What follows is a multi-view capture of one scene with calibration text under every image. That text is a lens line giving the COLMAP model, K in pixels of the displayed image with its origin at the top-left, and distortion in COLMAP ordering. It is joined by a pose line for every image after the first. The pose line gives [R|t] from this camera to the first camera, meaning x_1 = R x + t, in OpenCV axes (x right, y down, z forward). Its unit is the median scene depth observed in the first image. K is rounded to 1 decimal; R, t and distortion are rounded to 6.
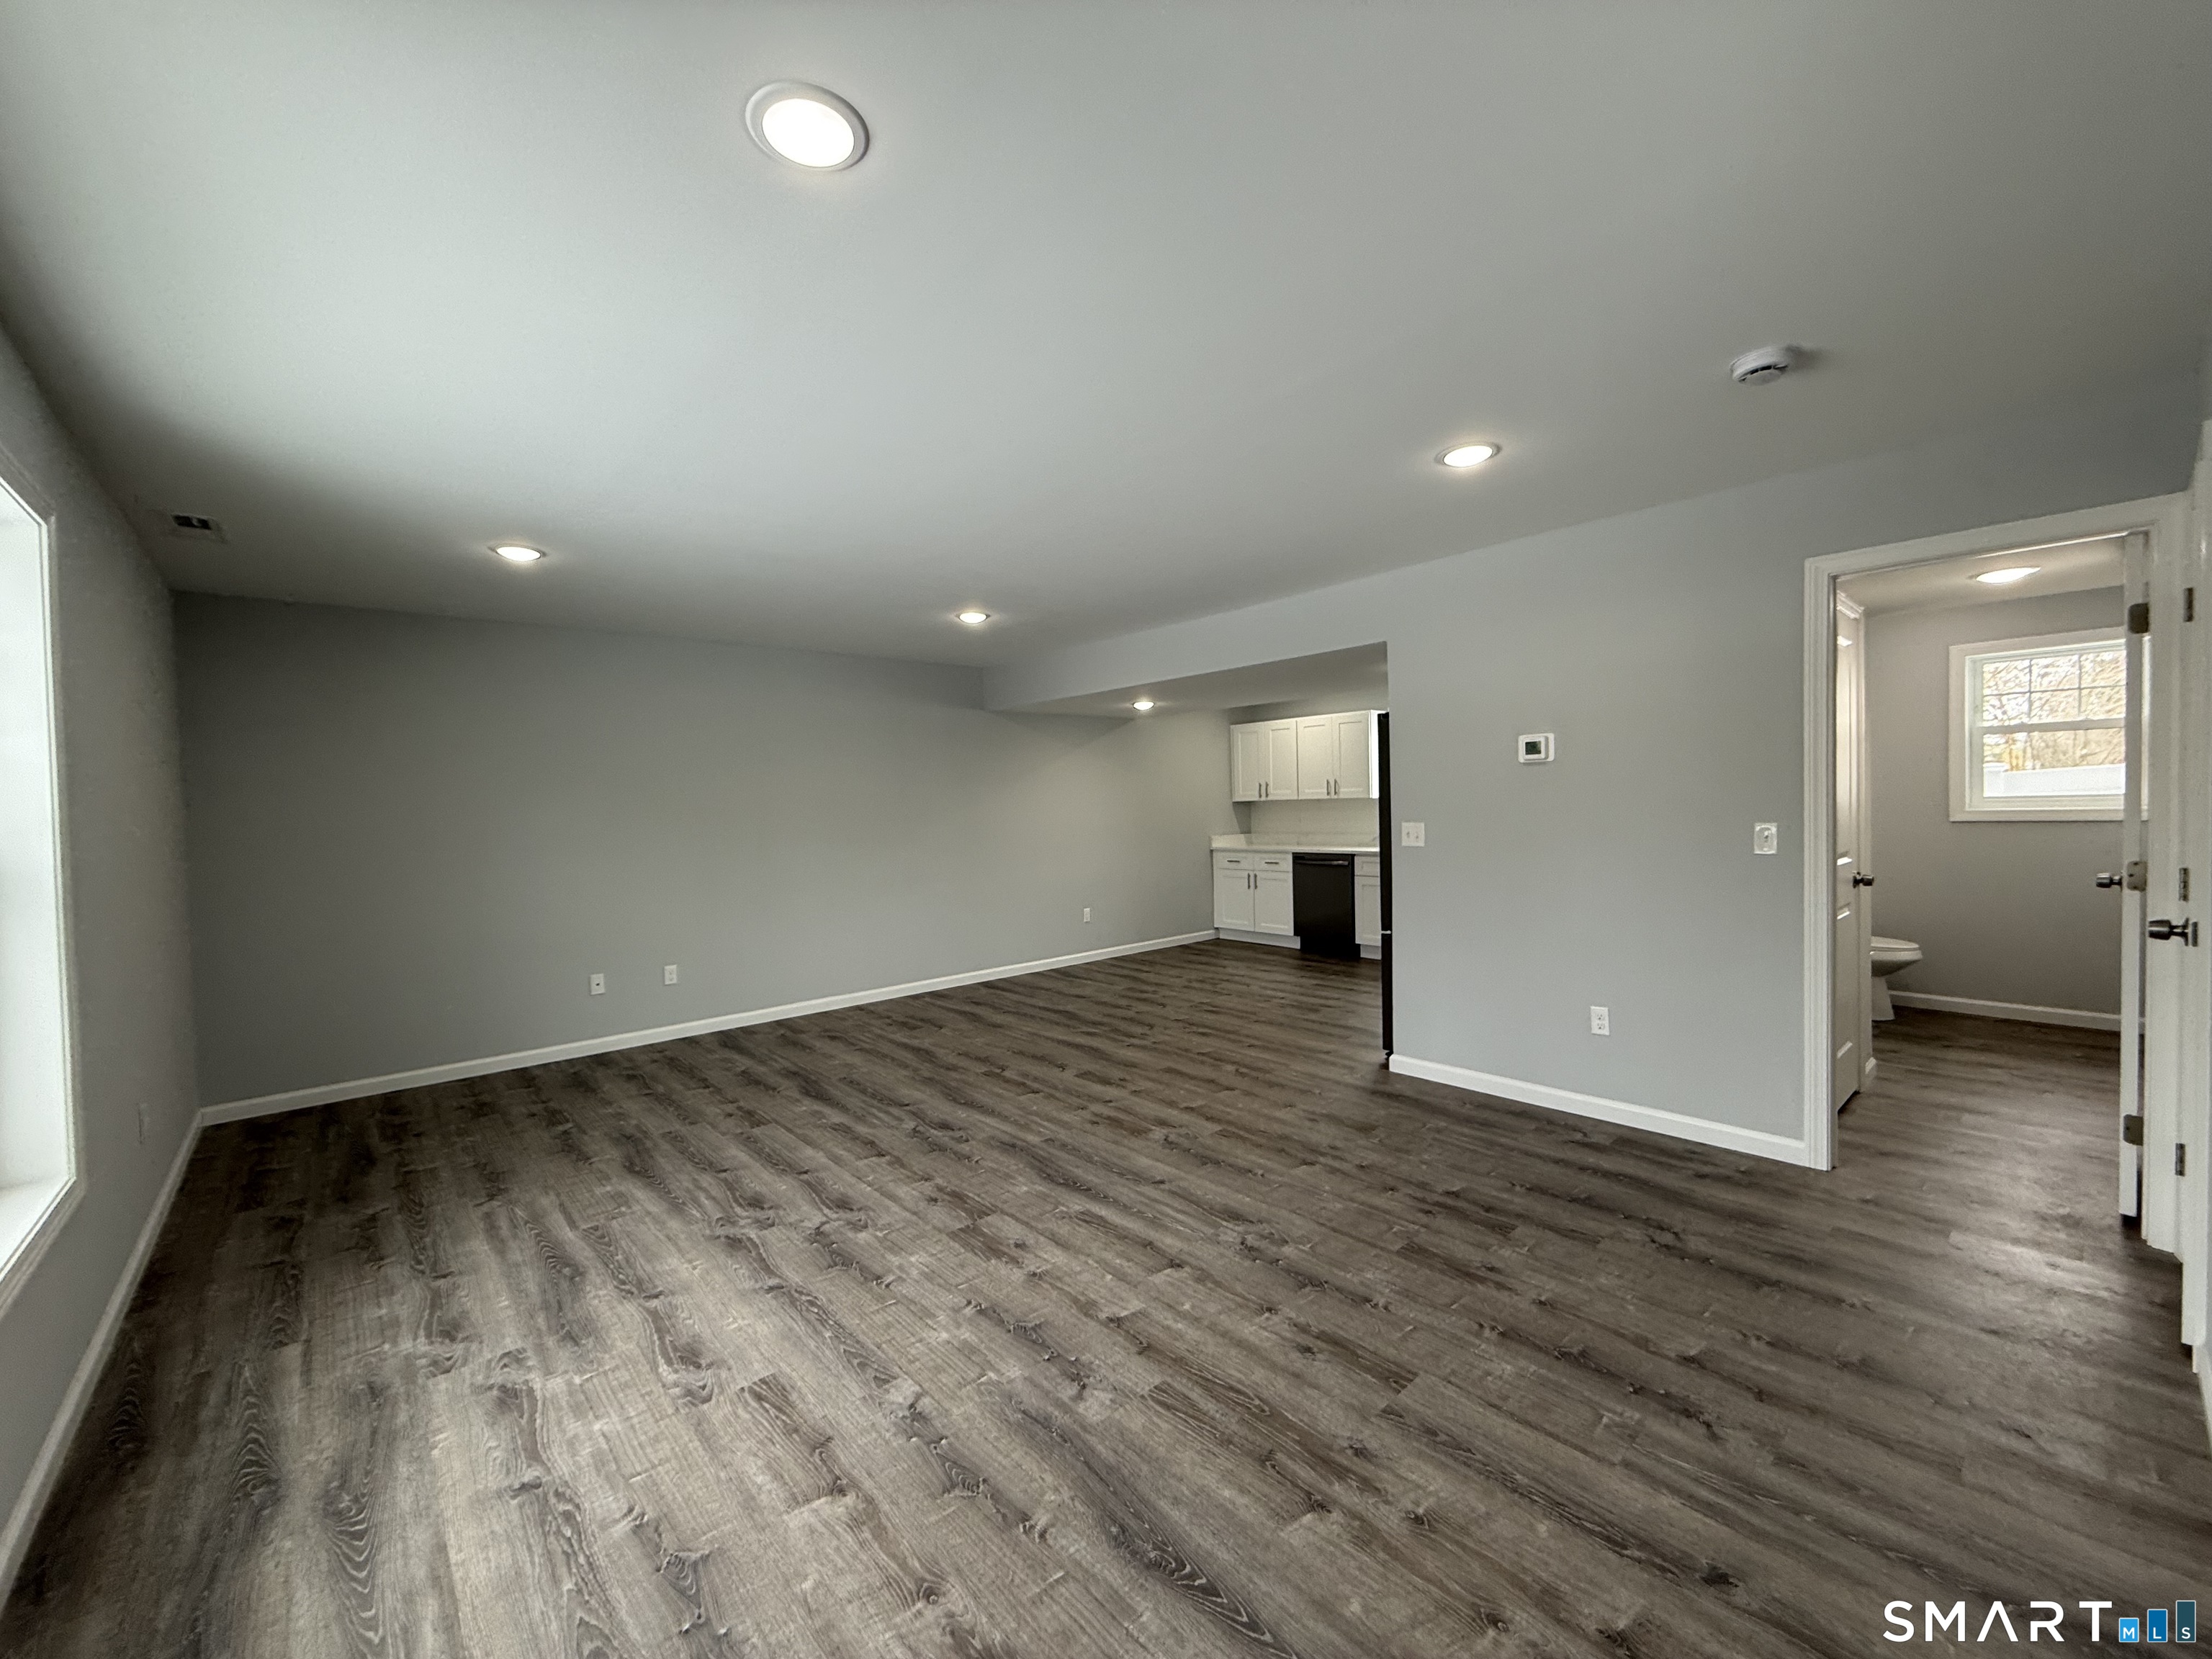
lens RADIAL K [[877.1, 0, 1091.6], [0, 877.1, 825.1], [0, 0, 1]] dist [-0.001128, 0.000108]
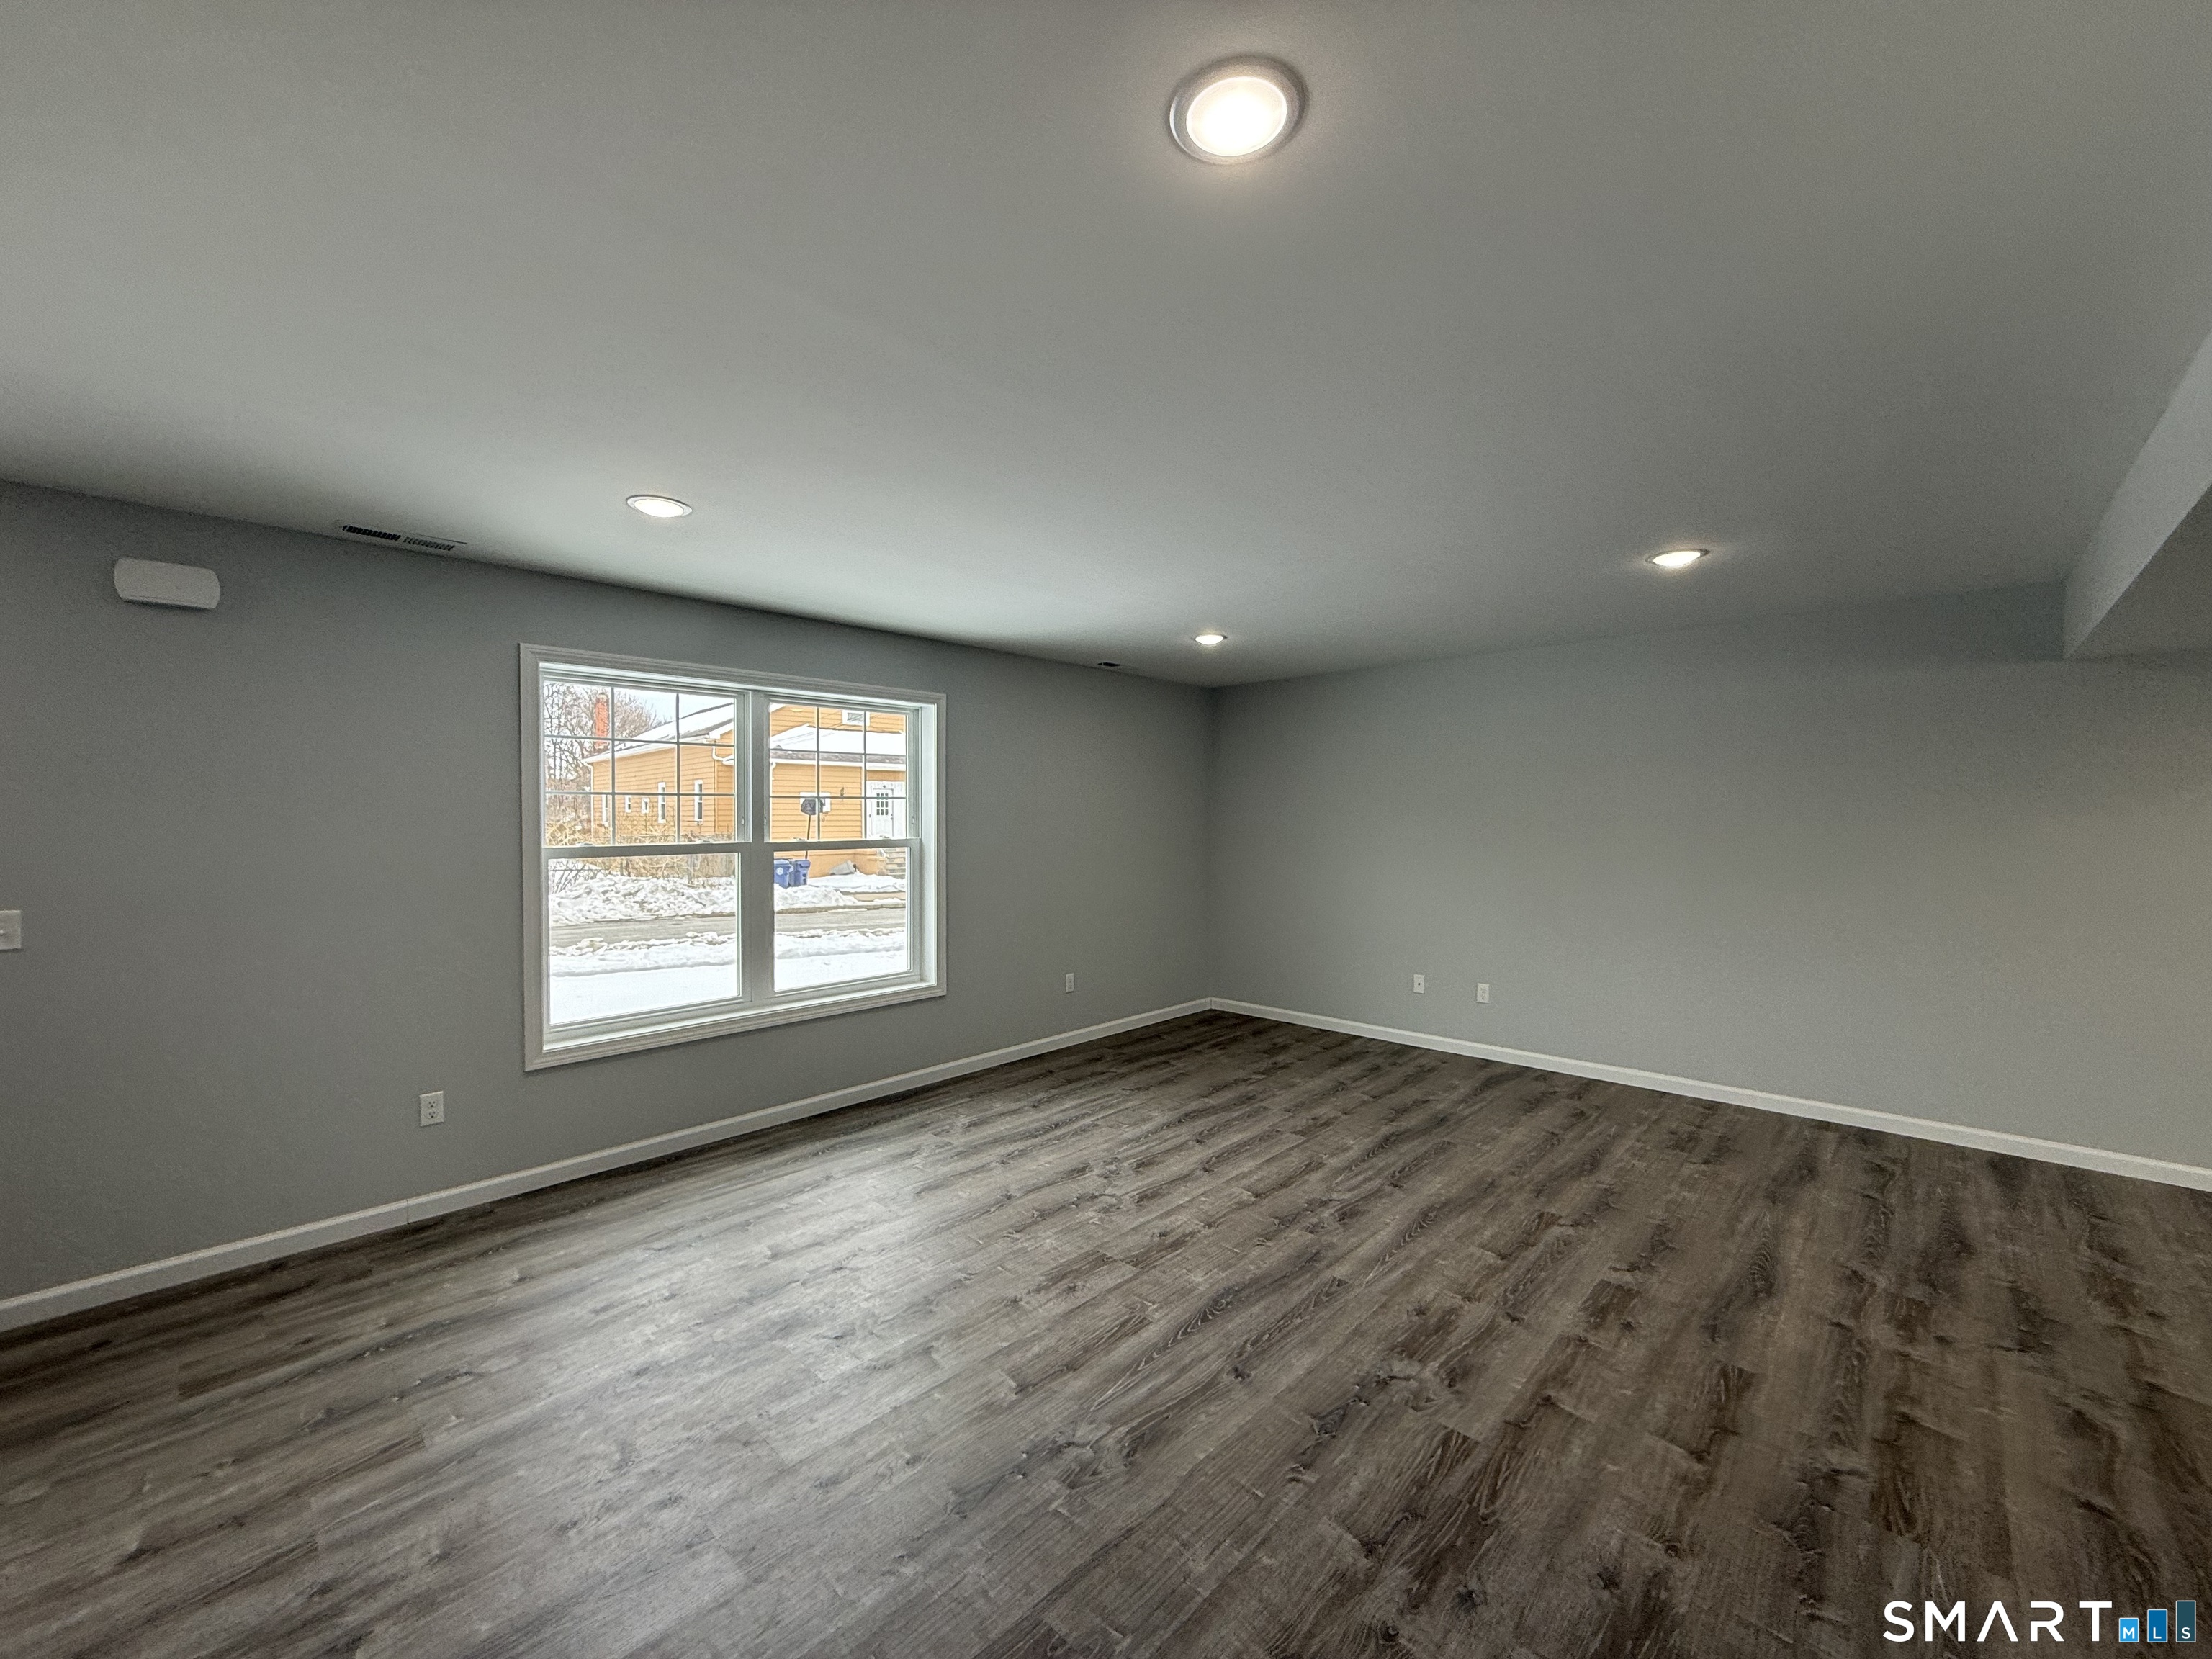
lens RADIAL K [[877.1, 0, 1102.4], [0, 877.1, 835.4], [0, 0, 1]] dist [-0.001128, 0.000108]
pose [[0.095631, 0.050773, -0.994121, 0.756499], [-0.024795, 0.998510, 0.048612, -0.073771], [0.995108, 0.020000, 0.096748, 0.789354]]
